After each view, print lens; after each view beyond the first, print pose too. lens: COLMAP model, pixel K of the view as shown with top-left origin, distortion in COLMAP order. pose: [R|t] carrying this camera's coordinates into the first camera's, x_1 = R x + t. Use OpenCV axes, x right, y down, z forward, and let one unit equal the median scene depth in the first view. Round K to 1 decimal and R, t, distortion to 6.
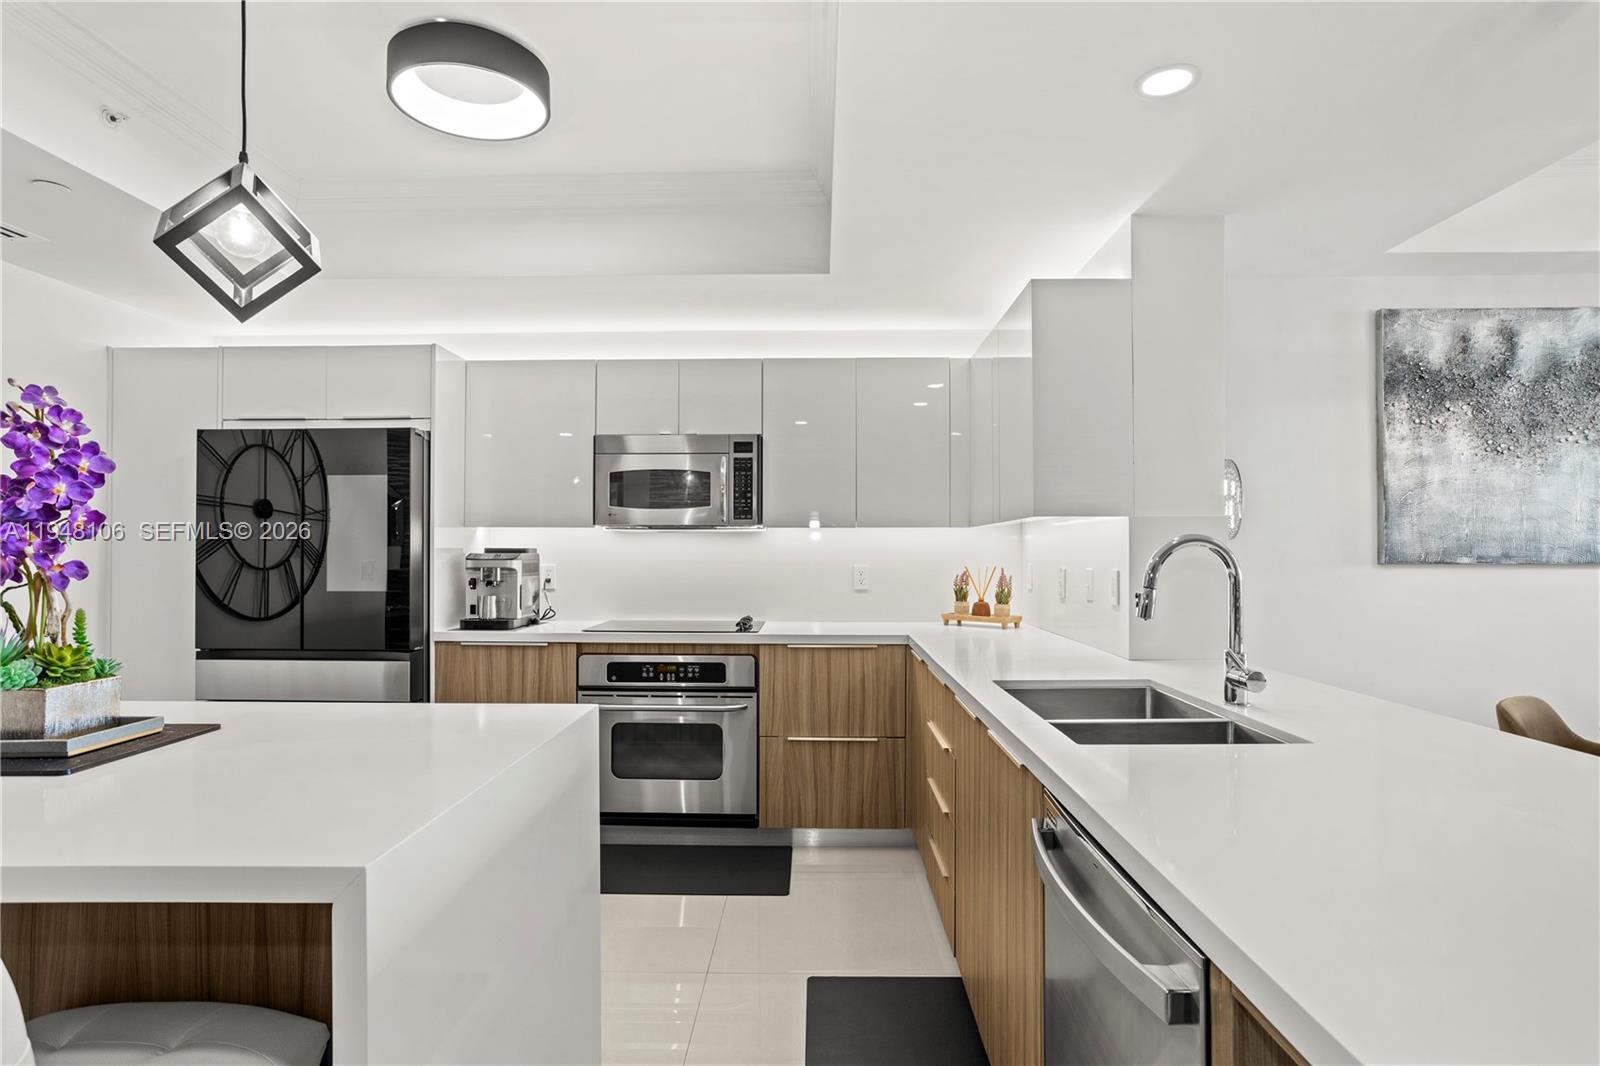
lens RADIAL K [[858.3, 0, 800.0], [0, 858.3, 533.0], [0, 0, 1]] dist [-0.008988, 0.001326]
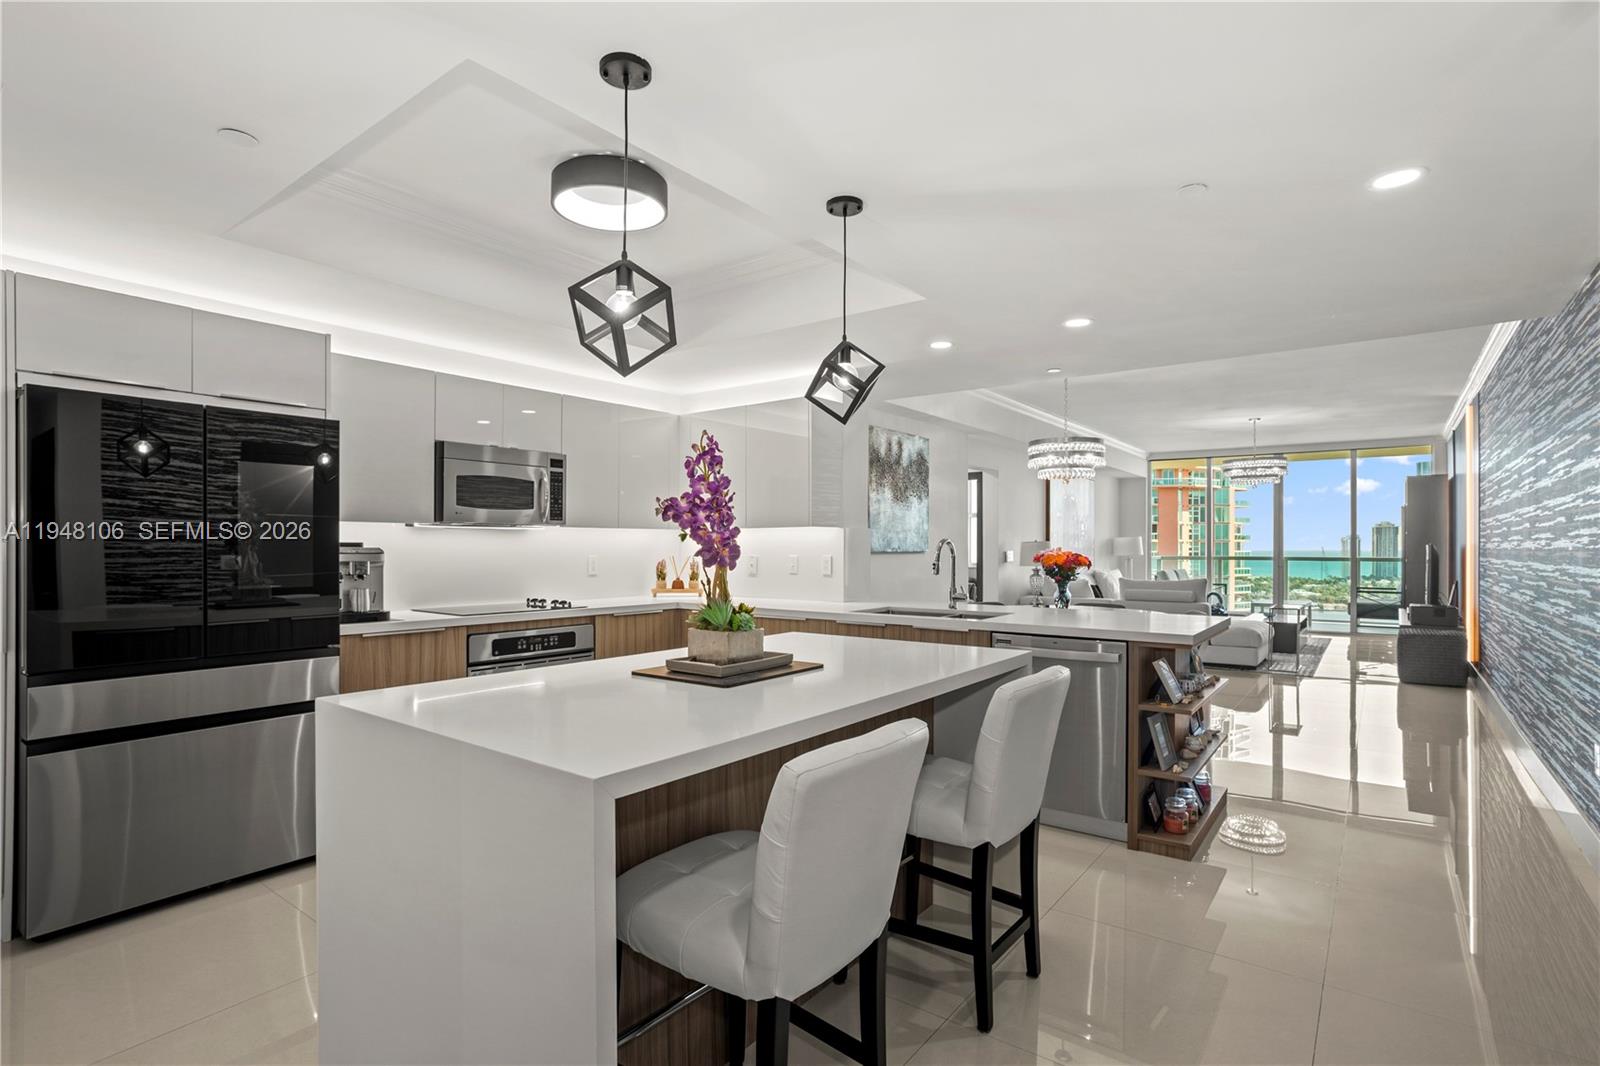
lens RADIAL K [[827.4, 0, 809.7], [0, 827.4, 552.2], [0, 0, 1]] dist [-0.001522, 0.000000]
pose [[0.562868, -0.006436, 0.826522, -0.933080], [-0.015582, 0.999709, 0.018396, 0.002983], [-0.826400, -0.023233, 0.562604, 0.006678]]
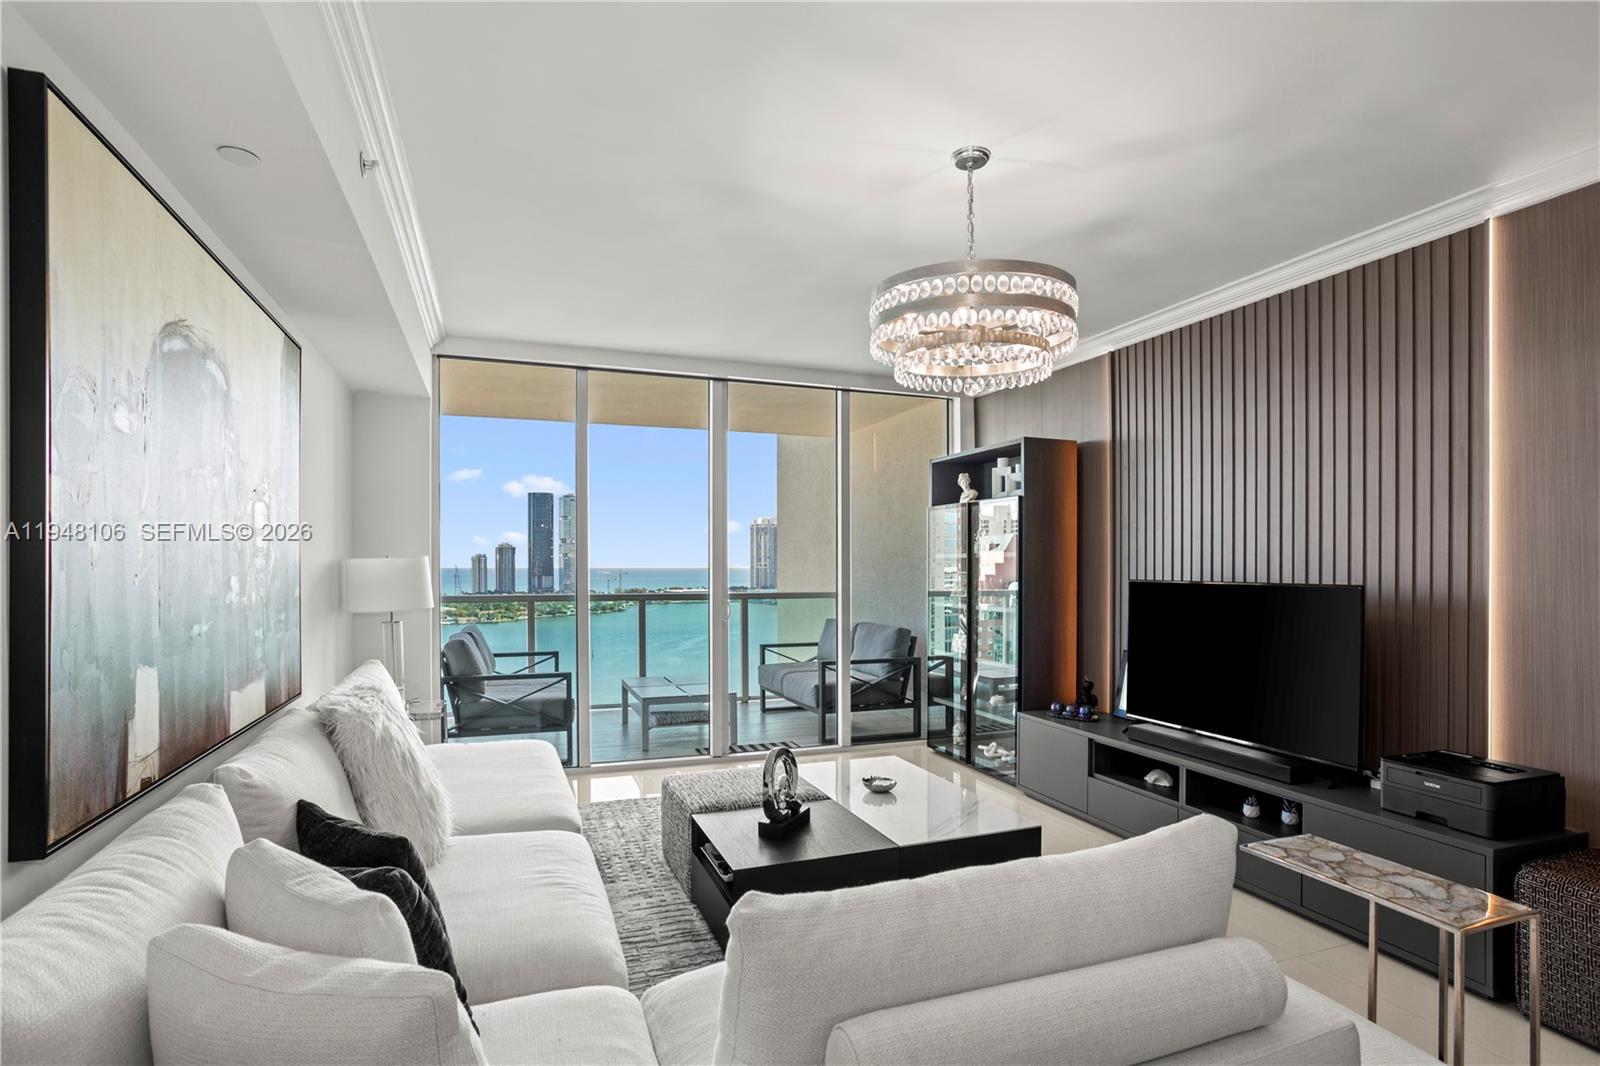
lens RADIAL K [[812.3, 0, 771.4], [0, 812.3, 546.4], [0, 0, 1]] dist [-0.028898, 0.000716]
pose [[-0.332908, 0.019825, 0.942751, 1.349537], [-0.017793, 0.999469, -0.027301, -0.013759], [-0.942791, -0.025863, -0.332379, 0.715842]]
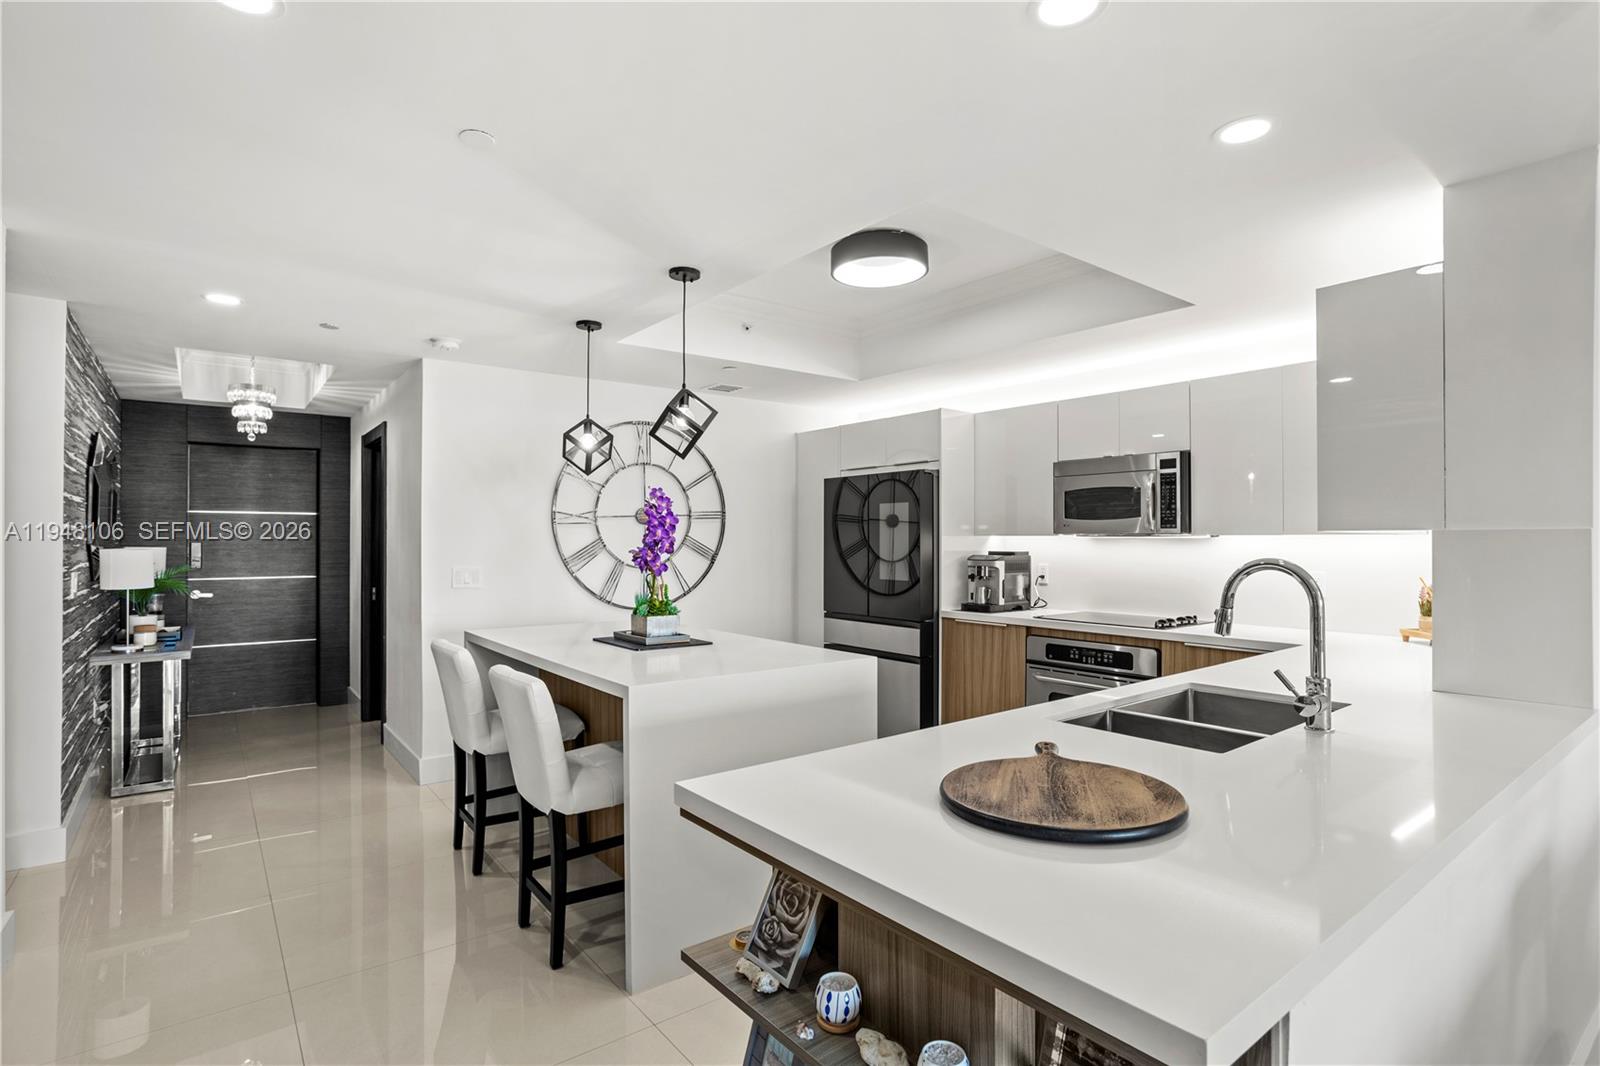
lens RADIAL K [[812.3, 0, 771.4], [0, 812.3, 546.4], [0, 0, 1]] dist [-0.028898, 0.000716]
pose [[0.615720, 0.005147, -0.787949, 0.478239], [0.016632, 0.999671, 0.019526, -0.023310], [0.787790, -0.025128, 0.615431, -0.055688]]
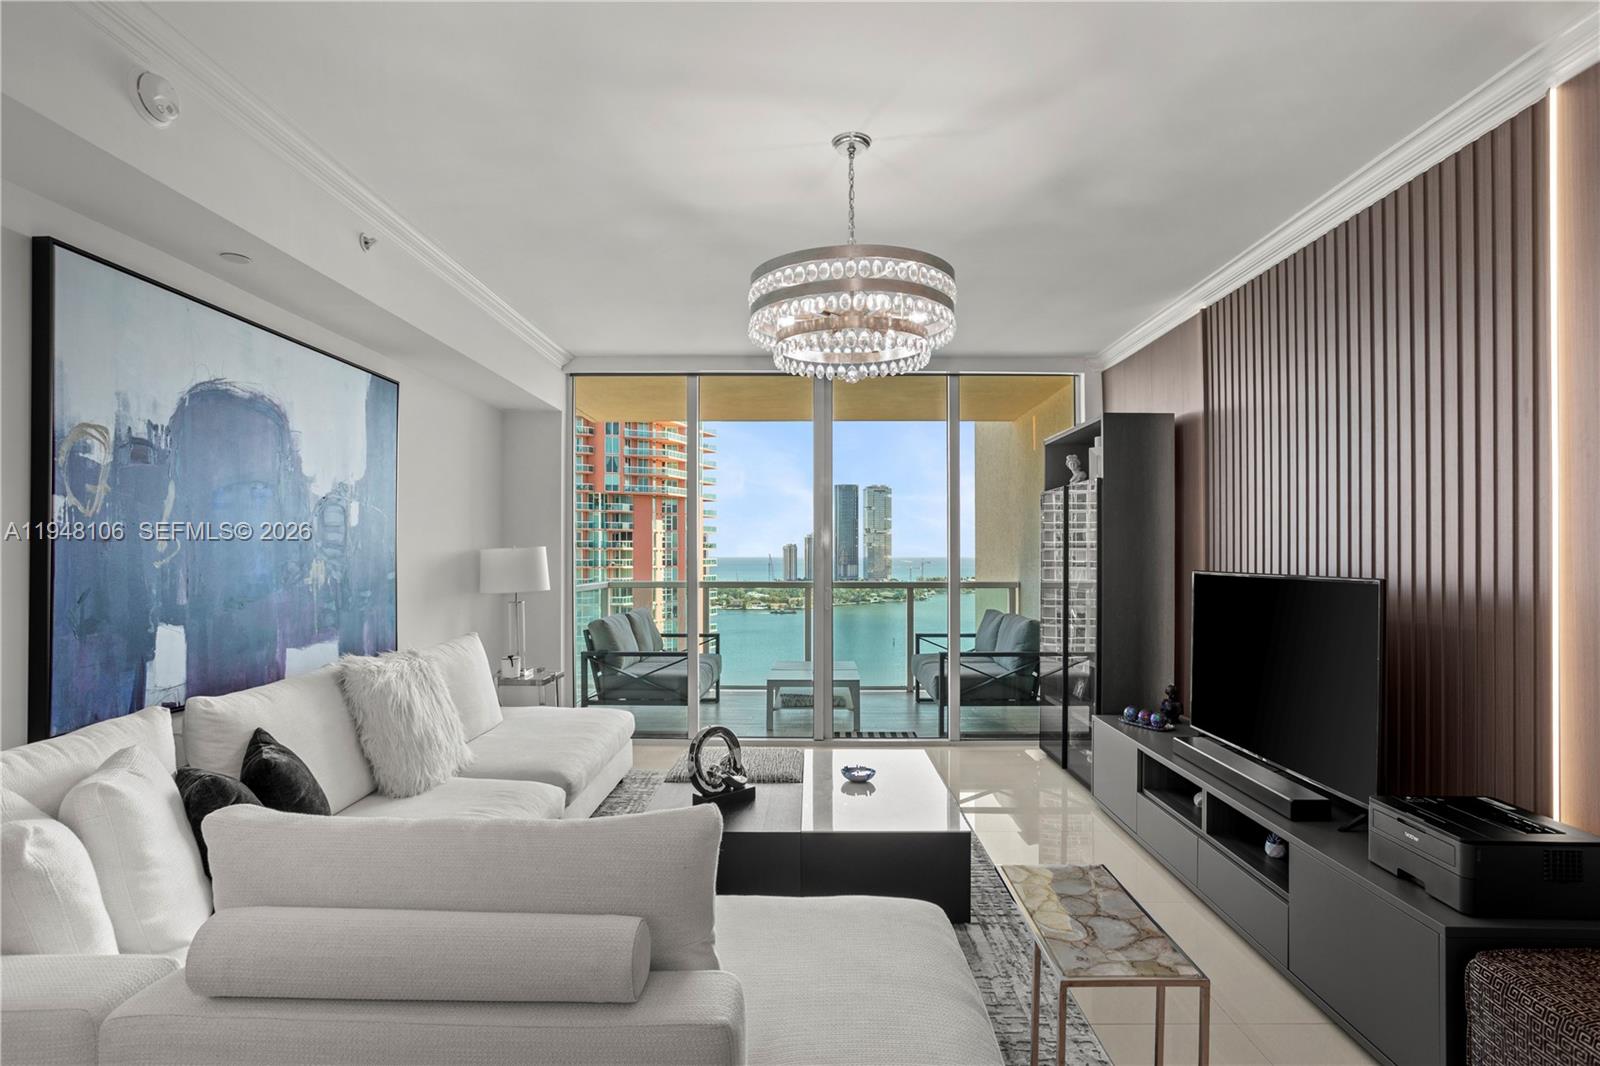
lens RADIAL K [[810.7, 0, 807.6], [0, 810.7, 544.0], [0, 0, 1]] dist [-0.012975, 0.000886]
pose [[-0.008601, 0.010925, 0.999903, 1.268620], [-0.020816, 0.999722, -0.011102, -0.018815], [-0.999746, -0.020910, -0.008371, 0.361543]]
